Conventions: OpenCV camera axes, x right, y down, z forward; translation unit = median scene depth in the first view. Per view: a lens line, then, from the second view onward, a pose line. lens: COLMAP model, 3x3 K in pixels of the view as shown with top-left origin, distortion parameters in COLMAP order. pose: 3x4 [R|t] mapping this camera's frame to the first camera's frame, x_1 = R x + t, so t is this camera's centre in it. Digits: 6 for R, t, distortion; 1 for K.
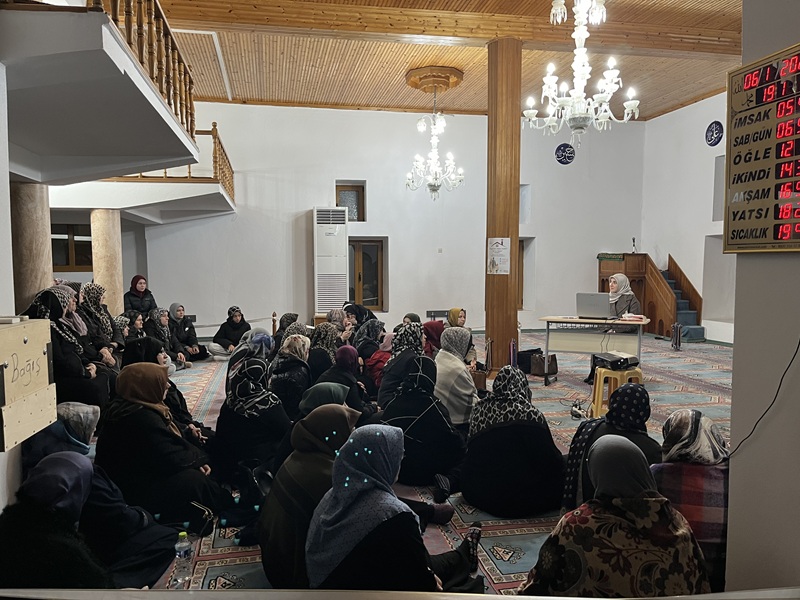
lens RADIAL K [[594.9, 0, 399.6], [0, 594.9, 302.5], [0, 0, 1]] dist [0.037404, -0.062138]
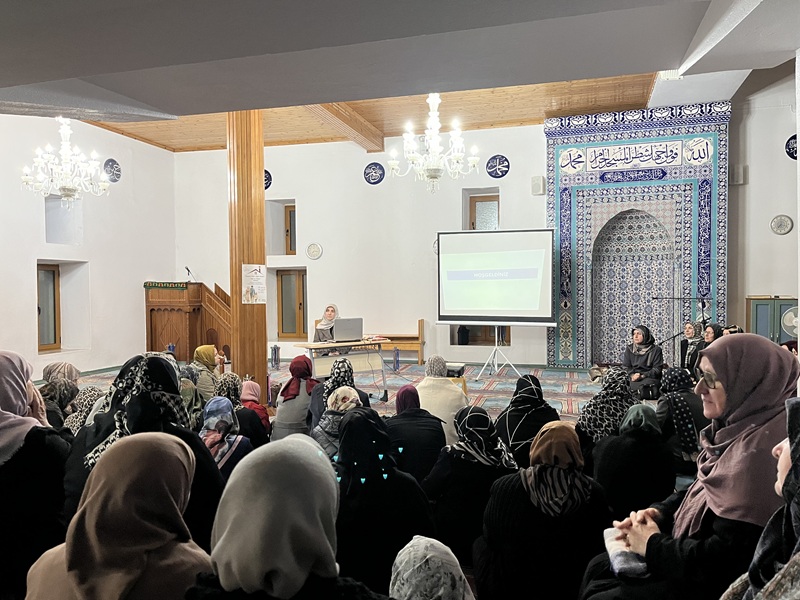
lens RADIAL K [[594.9, 0, 398.7], [0, 594.9, 299.9], [0, 0, 1]] dist [0.037404, -0.062138]
pose [[0.471331, -0.014719, 0.881833, -0.333249], [0.061108, 0.998003, -0.016003, -0.015115], [-0.879837, 0.061430, 0.471289, 0.222697]]
